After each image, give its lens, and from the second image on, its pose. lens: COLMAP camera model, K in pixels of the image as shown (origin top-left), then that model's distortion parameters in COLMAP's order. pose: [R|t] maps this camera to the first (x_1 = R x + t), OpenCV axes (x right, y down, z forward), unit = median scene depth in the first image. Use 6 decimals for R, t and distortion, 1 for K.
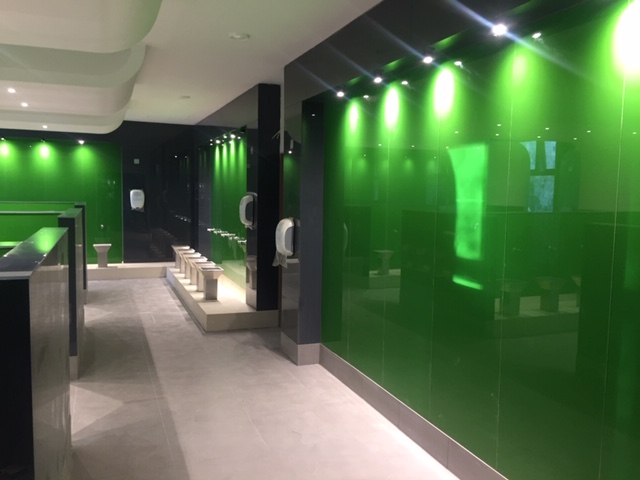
lens RADIAL K [[558.6, 0, 320.0], [0, 558.6, 240.0], [0, 0, 1]] dist [0.078906, -0.114845]
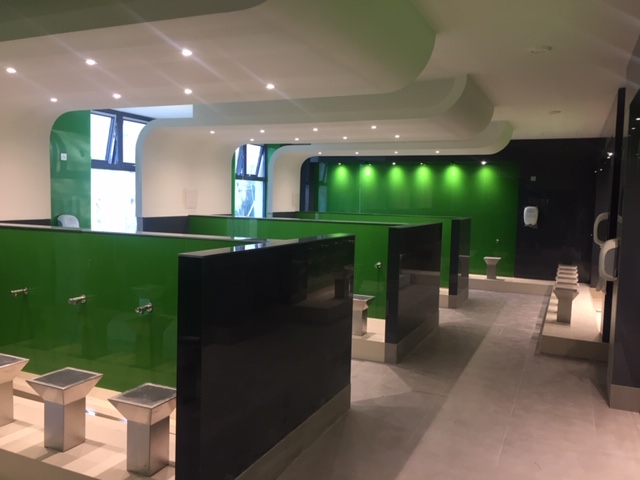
lens RADIAL K [[558.6, 0, 320.0], [0, 558.6, 240.0], [0, 0, 1]] dist [0.078906, -0.114845]
pose [[0.685323, 0.054396, -0.726205, 0.238308], [-0.078035, 0.996950, 0.001034, -0.001098], [0.724046, 0.055961, 0.687477, 0.047772]]
